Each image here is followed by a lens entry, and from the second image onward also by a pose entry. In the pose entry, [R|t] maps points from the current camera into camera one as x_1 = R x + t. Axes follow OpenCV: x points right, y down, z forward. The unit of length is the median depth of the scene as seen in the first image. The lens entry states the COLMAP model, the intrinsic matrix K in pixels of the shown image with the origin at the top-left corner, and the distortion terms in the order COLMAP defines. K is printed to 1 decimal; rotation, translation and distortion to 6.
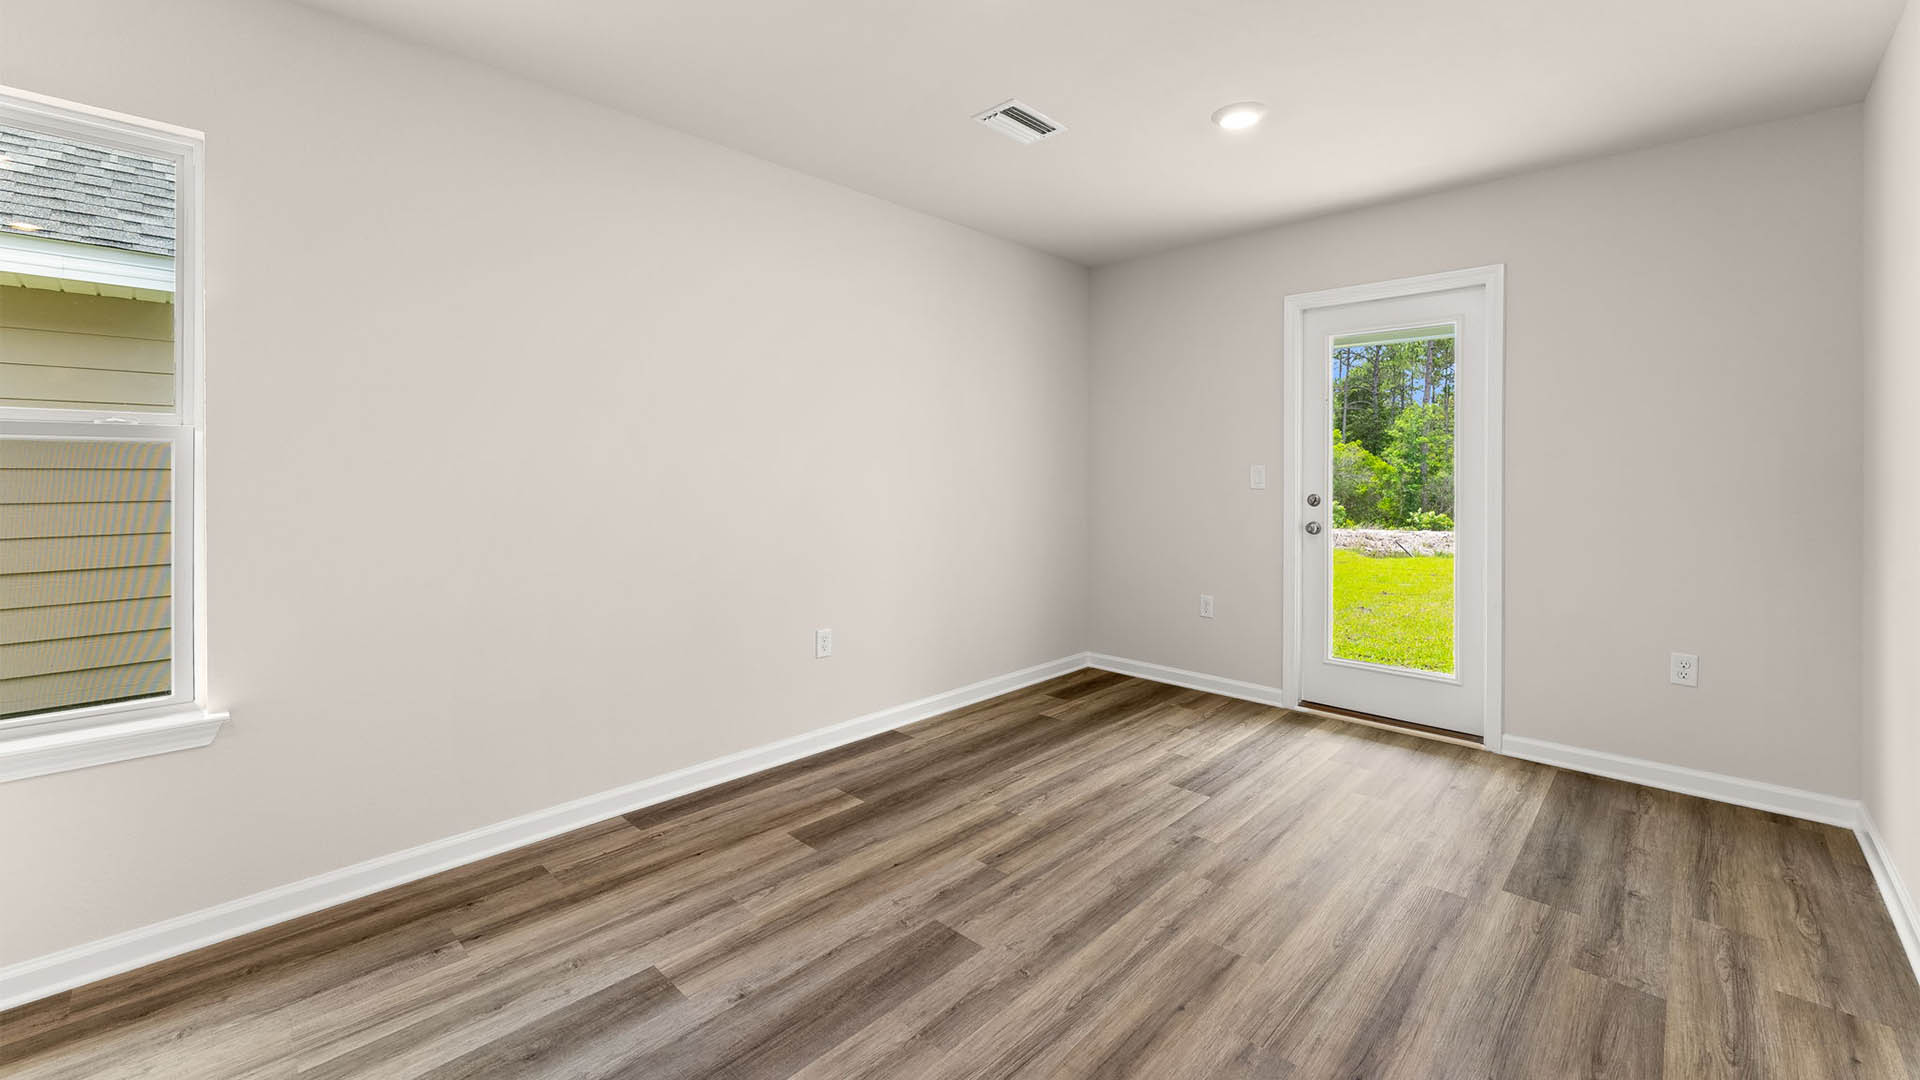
lens RADIAL K [[775.6, 0, 992.9], [0, 775.6, 509.2], [0, 0, 1]] dist [-0.000632, -0.000167]
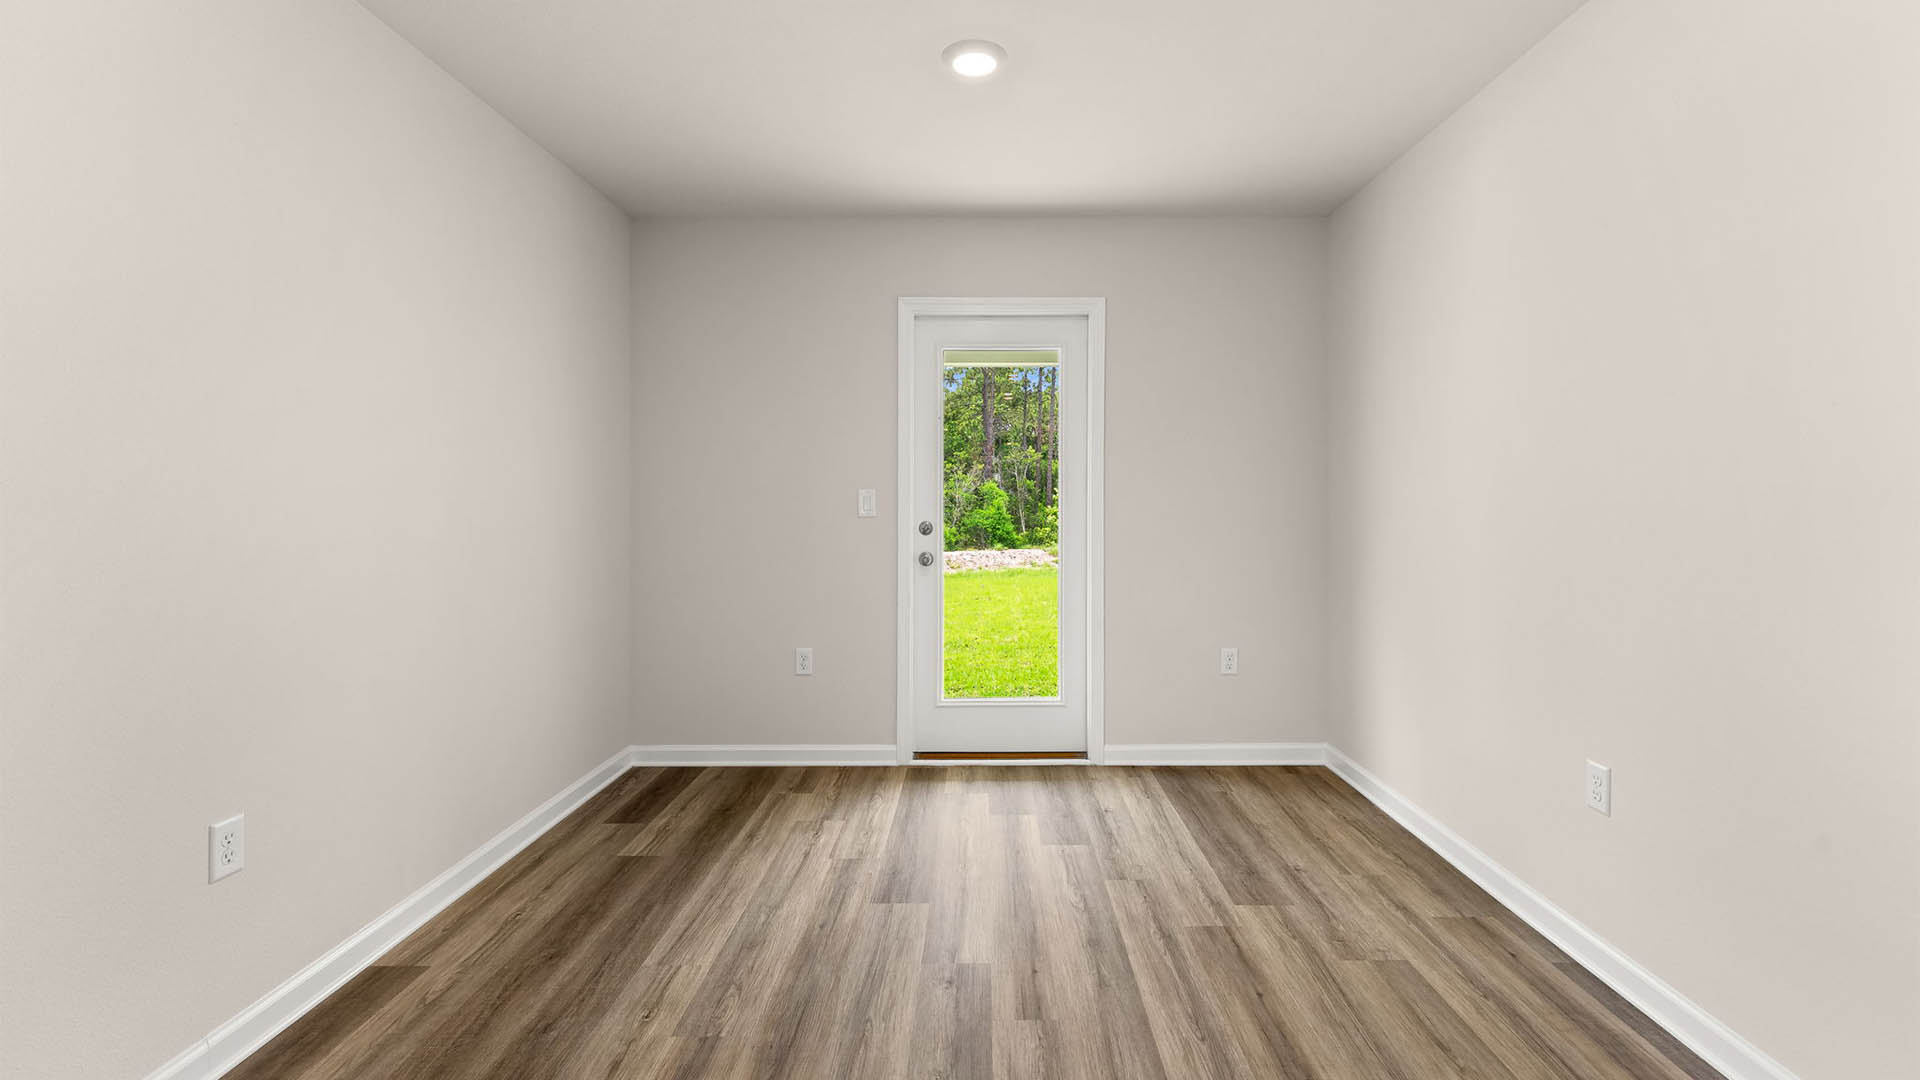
lens RADIAL K [[812.7, 0, 958.6], [0, 812.7, 524.5], [0, 0, 1]] dist [-0.002275, -0.000258]
pose [[0.734376, -0.023007, 0.678353, -0.218582], [0.037102, 0.999292, -0.006274, -0.009442], [-0.677728, 0.029776, 0.734710, 0.305725]]
